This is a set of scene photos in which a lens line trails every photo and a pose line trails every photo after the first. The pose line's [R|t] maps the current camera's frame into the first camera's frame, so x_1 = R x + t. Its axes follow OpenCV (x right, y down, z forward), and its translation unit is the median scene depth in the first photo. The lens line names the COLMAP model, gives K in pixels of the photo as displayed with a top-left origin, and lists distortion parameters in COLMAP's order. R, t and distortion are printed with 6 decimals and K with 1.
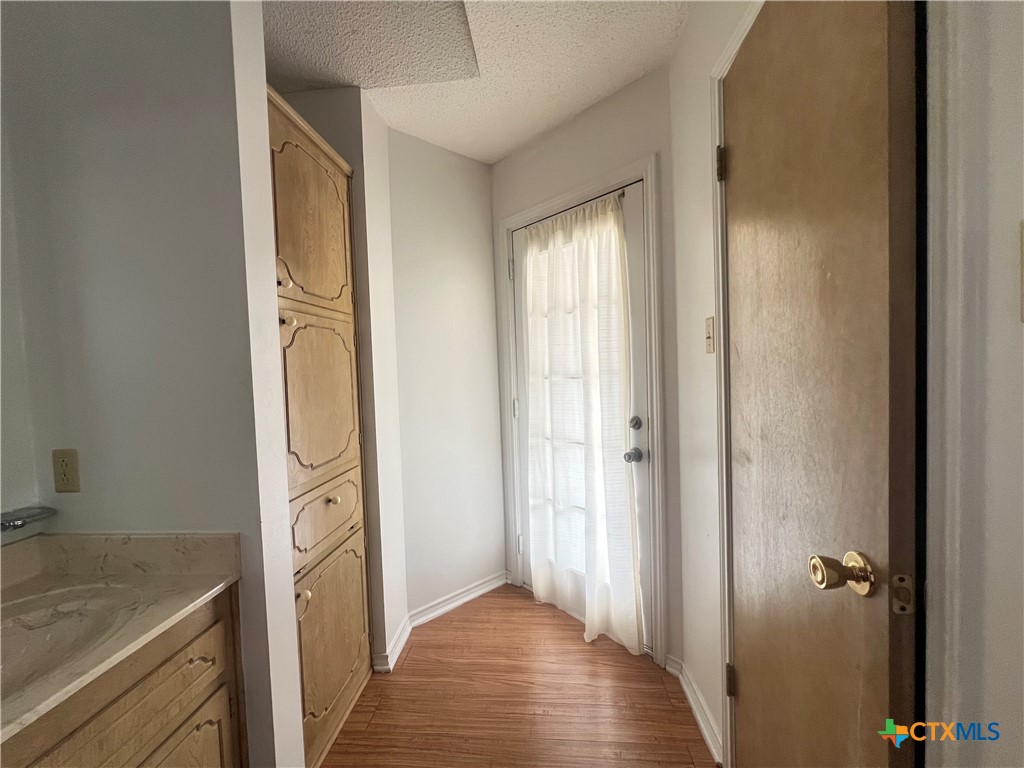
lens RADIAL K [[409.5, 0, 510.4], [0, 409.5, 381.1], [0, 0, 1]] dist [-0.009498, 0.000194]
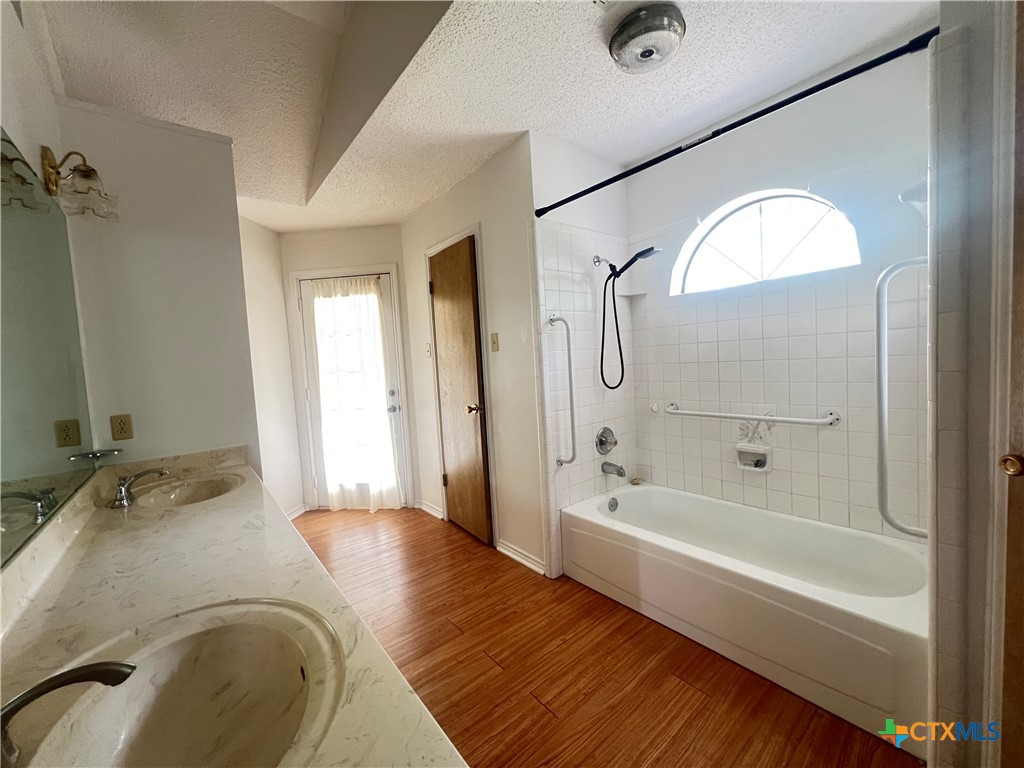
lens RADIAL K [[407.2, 0, 513.3], [0, 407.2, 383.3], [0, 0, 1]] dist [-0.001748, 0.000421]
pose [[0.722045, -0.052185, 0.689875, -0.646577], [0.057511, 0.998227, 0.015317, 0.061017], [-0.689451, 0.028616, 0.723767, -0.865587]]
